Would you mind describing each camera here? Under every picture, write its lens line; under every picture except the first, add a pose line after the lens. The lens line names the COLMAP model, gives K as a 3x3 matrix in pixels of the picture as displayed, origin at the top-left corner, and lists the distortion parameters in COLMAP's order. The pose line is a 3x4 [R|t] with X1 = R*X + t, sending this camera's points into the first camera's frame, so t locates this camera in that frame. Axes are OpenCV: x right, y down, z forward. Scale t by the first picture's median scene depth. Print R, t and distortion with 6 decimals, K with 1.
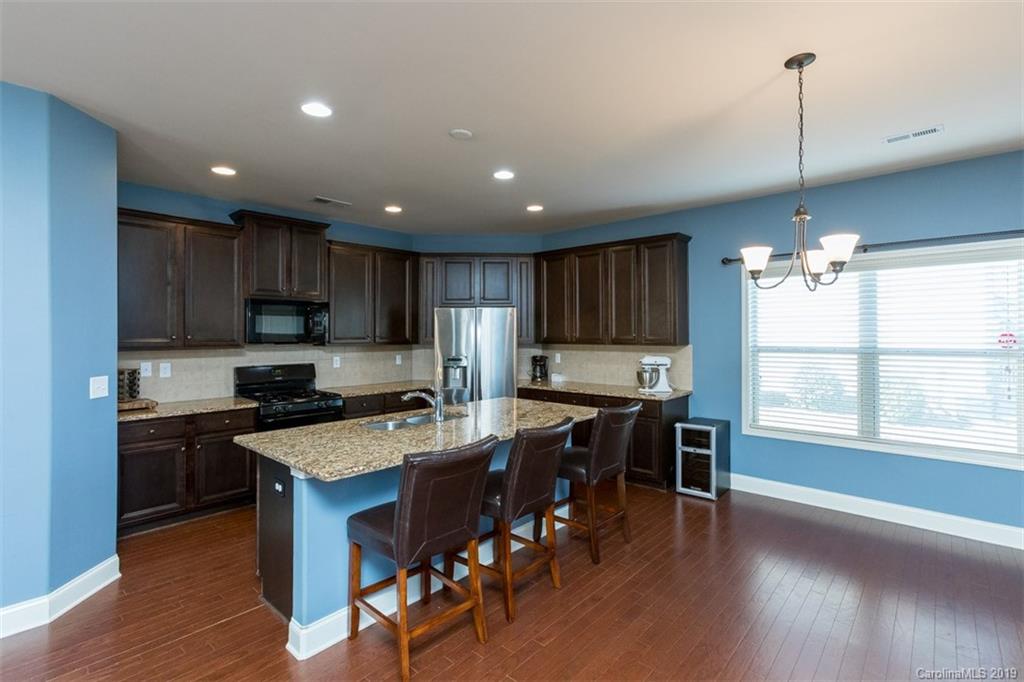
lens RADIAL K [[480.8, 0, 507.9], [0, 480.8, 333.5], [0, 0, 1]] dist [-0.027063, 0.019090]
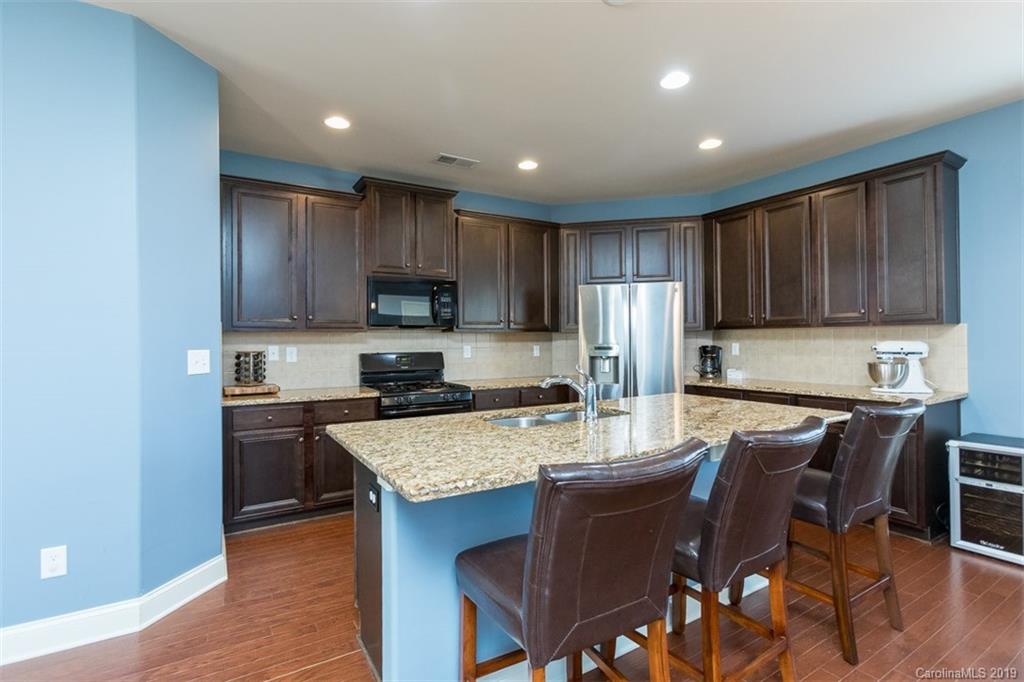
lens RADIAL K [[480.8, 0, 507.9], [0, 480.8, 333.5], [0, 0, 1]] dist [-0.027063, 0.019090]
pose [[0.959340, -0.008691, -0.282119, -0.042561], [0.004645, 0.999877, -0.015008, 0.048930], [0.282215, 0.013088, 0.959262, 0.205920]]
